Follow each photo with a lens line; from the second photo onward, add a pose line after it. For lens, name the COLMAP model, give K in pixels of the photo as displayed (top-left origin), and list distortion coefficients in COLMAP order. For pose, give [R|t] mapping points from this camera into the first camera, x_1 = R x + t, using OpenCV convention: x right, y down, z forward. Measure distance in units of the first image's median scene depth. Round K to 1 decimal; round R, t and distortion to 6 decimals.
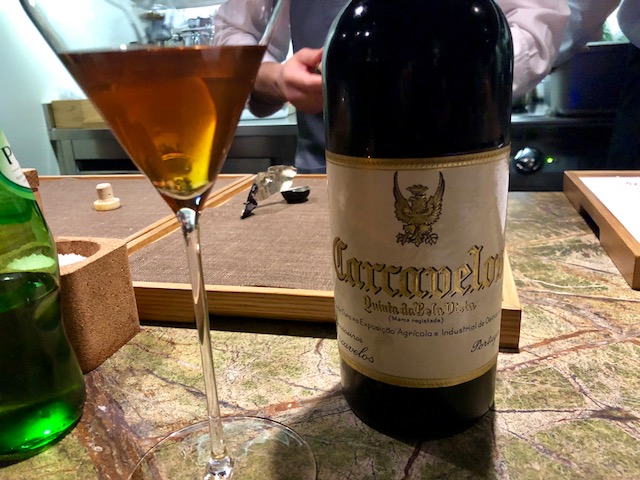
lens RADIAL K [[534.1, 0, 322.3], [0, 534.1, 240.7], [0, 0, 1]] dist [-0.000871, 0.011842]
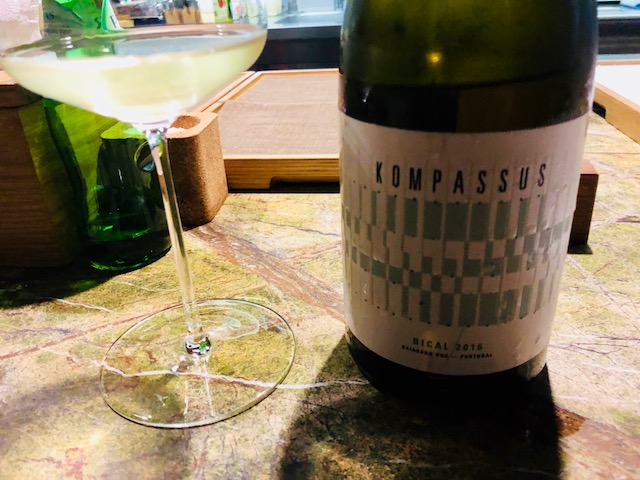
lens RADIAL K [[534.1, 0, 318.4], [0, 534.1, 239.4], [0, 0, 1]] dist [-0.000871, 0.011842]
pose [[0.994152, -0.056142, 0.092246, -0.302682], [0.041490, 0.987245, 0.153704, 0.109676], [-0.099698, -0.148978, 0.983802, -0.207218]]
